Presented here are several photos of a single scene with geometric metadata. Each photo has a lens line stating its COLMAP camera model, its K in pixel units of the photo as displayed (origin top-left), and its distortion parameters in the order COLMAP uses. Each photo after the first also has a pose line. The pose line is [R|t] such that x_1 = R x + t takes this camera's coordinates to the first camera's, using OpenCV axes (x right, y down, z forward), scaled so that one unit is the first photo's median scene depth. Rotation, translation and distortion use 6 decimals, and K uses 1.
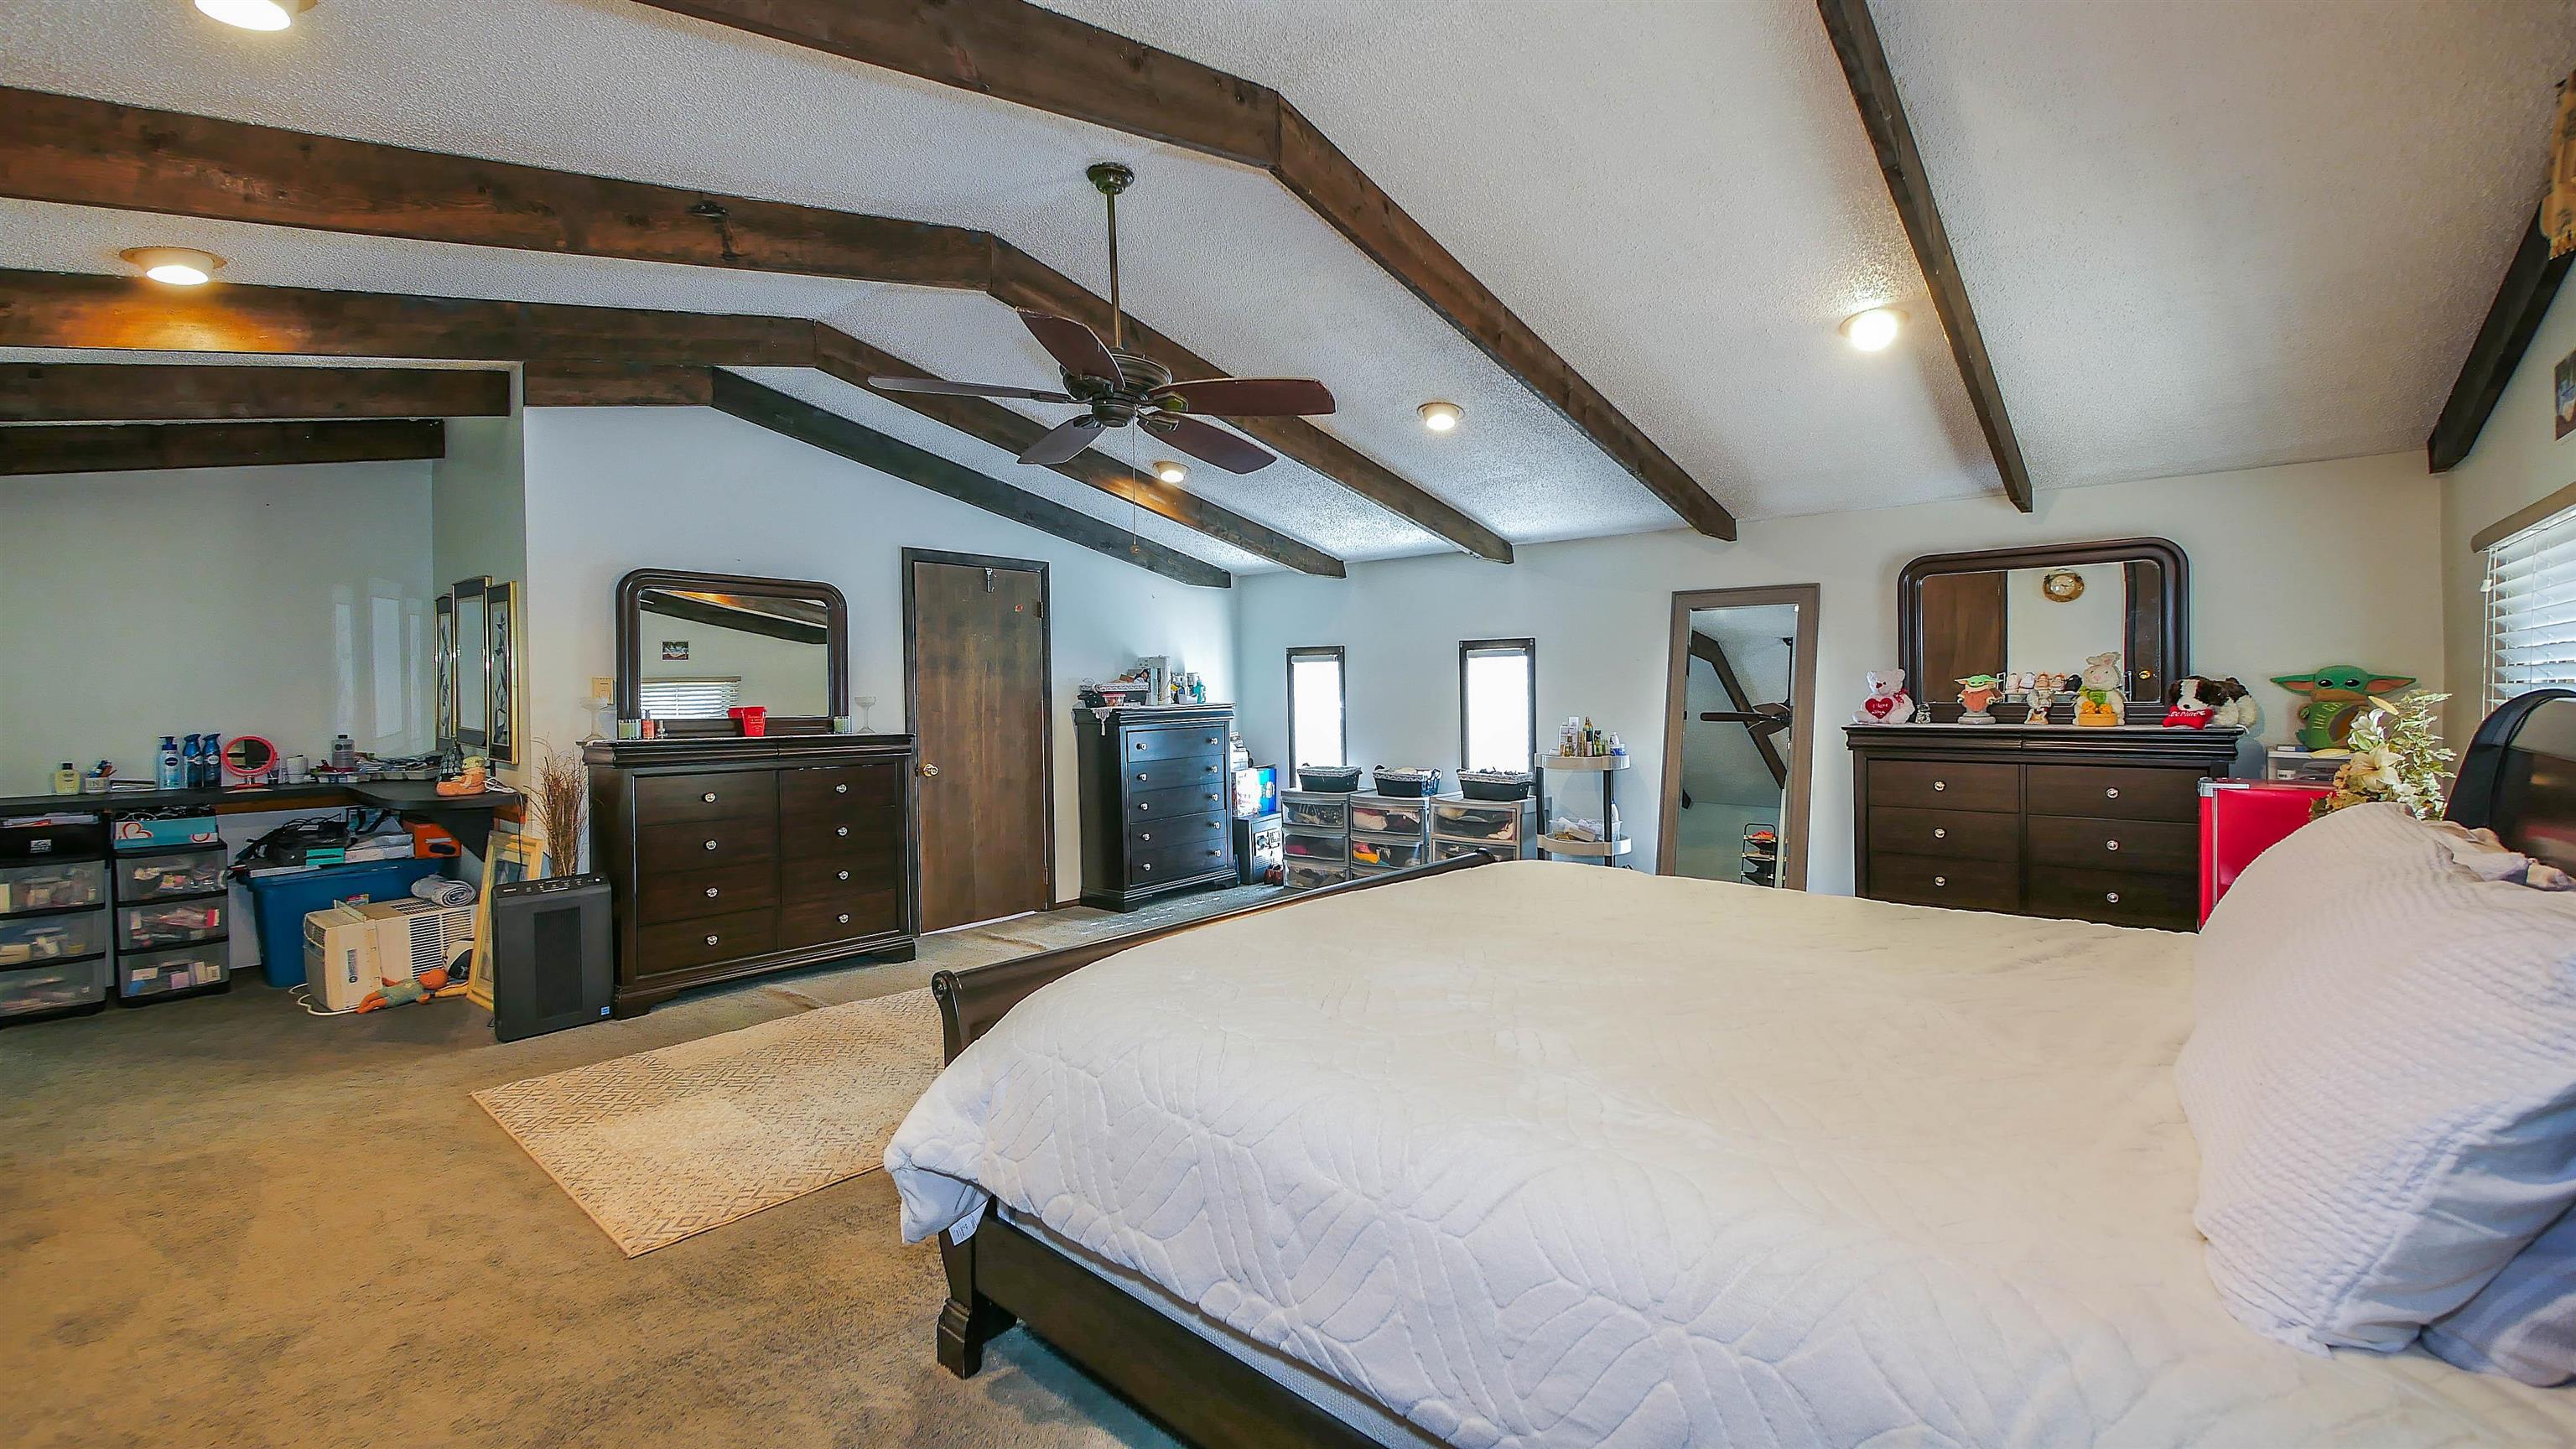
lens RADIAL K [[1058.5, 0, 1285.9], [0, 1058.5, 707.7], [0, 0, 1]] dist [-0.008488, 0.000668]
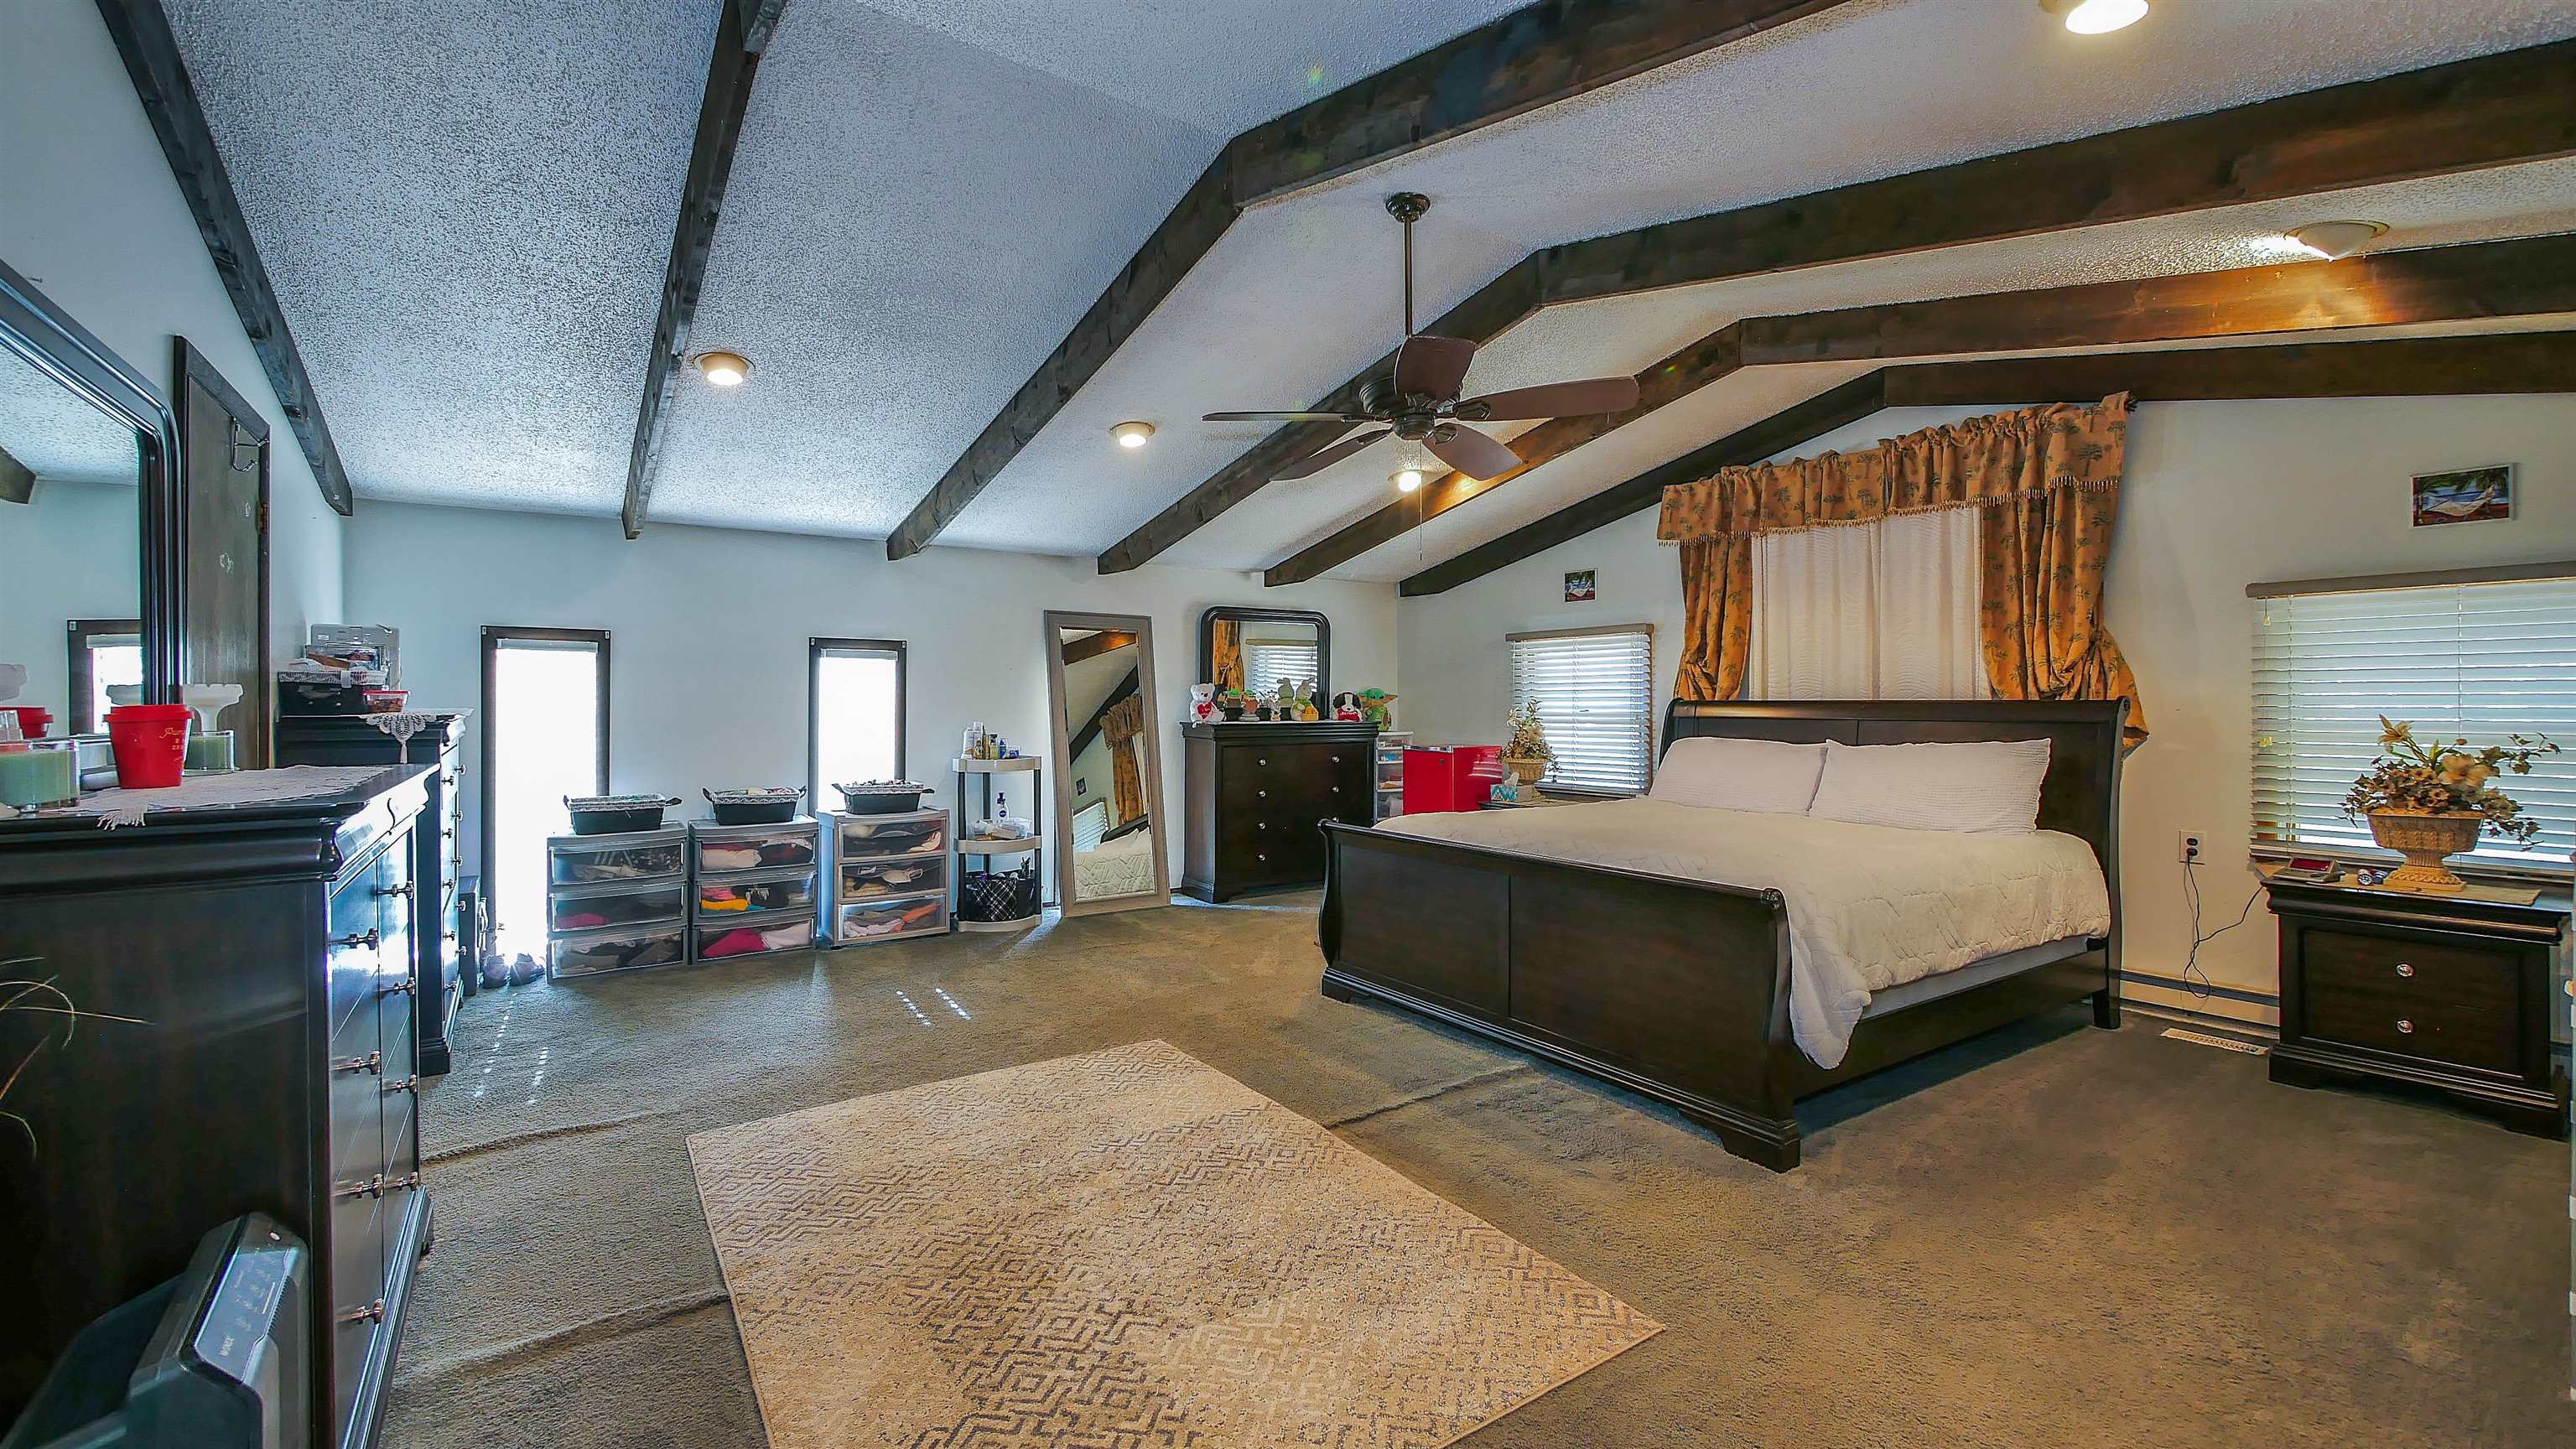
lens RADIAL K [[1058.5, 0, 1285.9], [0, 1058.5, 707.7], [0, 0, 1]] dist [-0.008488, 0.000668]
pose [[0.265014, 0.006213, 0.964225, -0.571180], [0.011560, 0.999887, -0.009620, 0.008020], [-0.964175, 0.013696, 0.264912, 0.400394]]
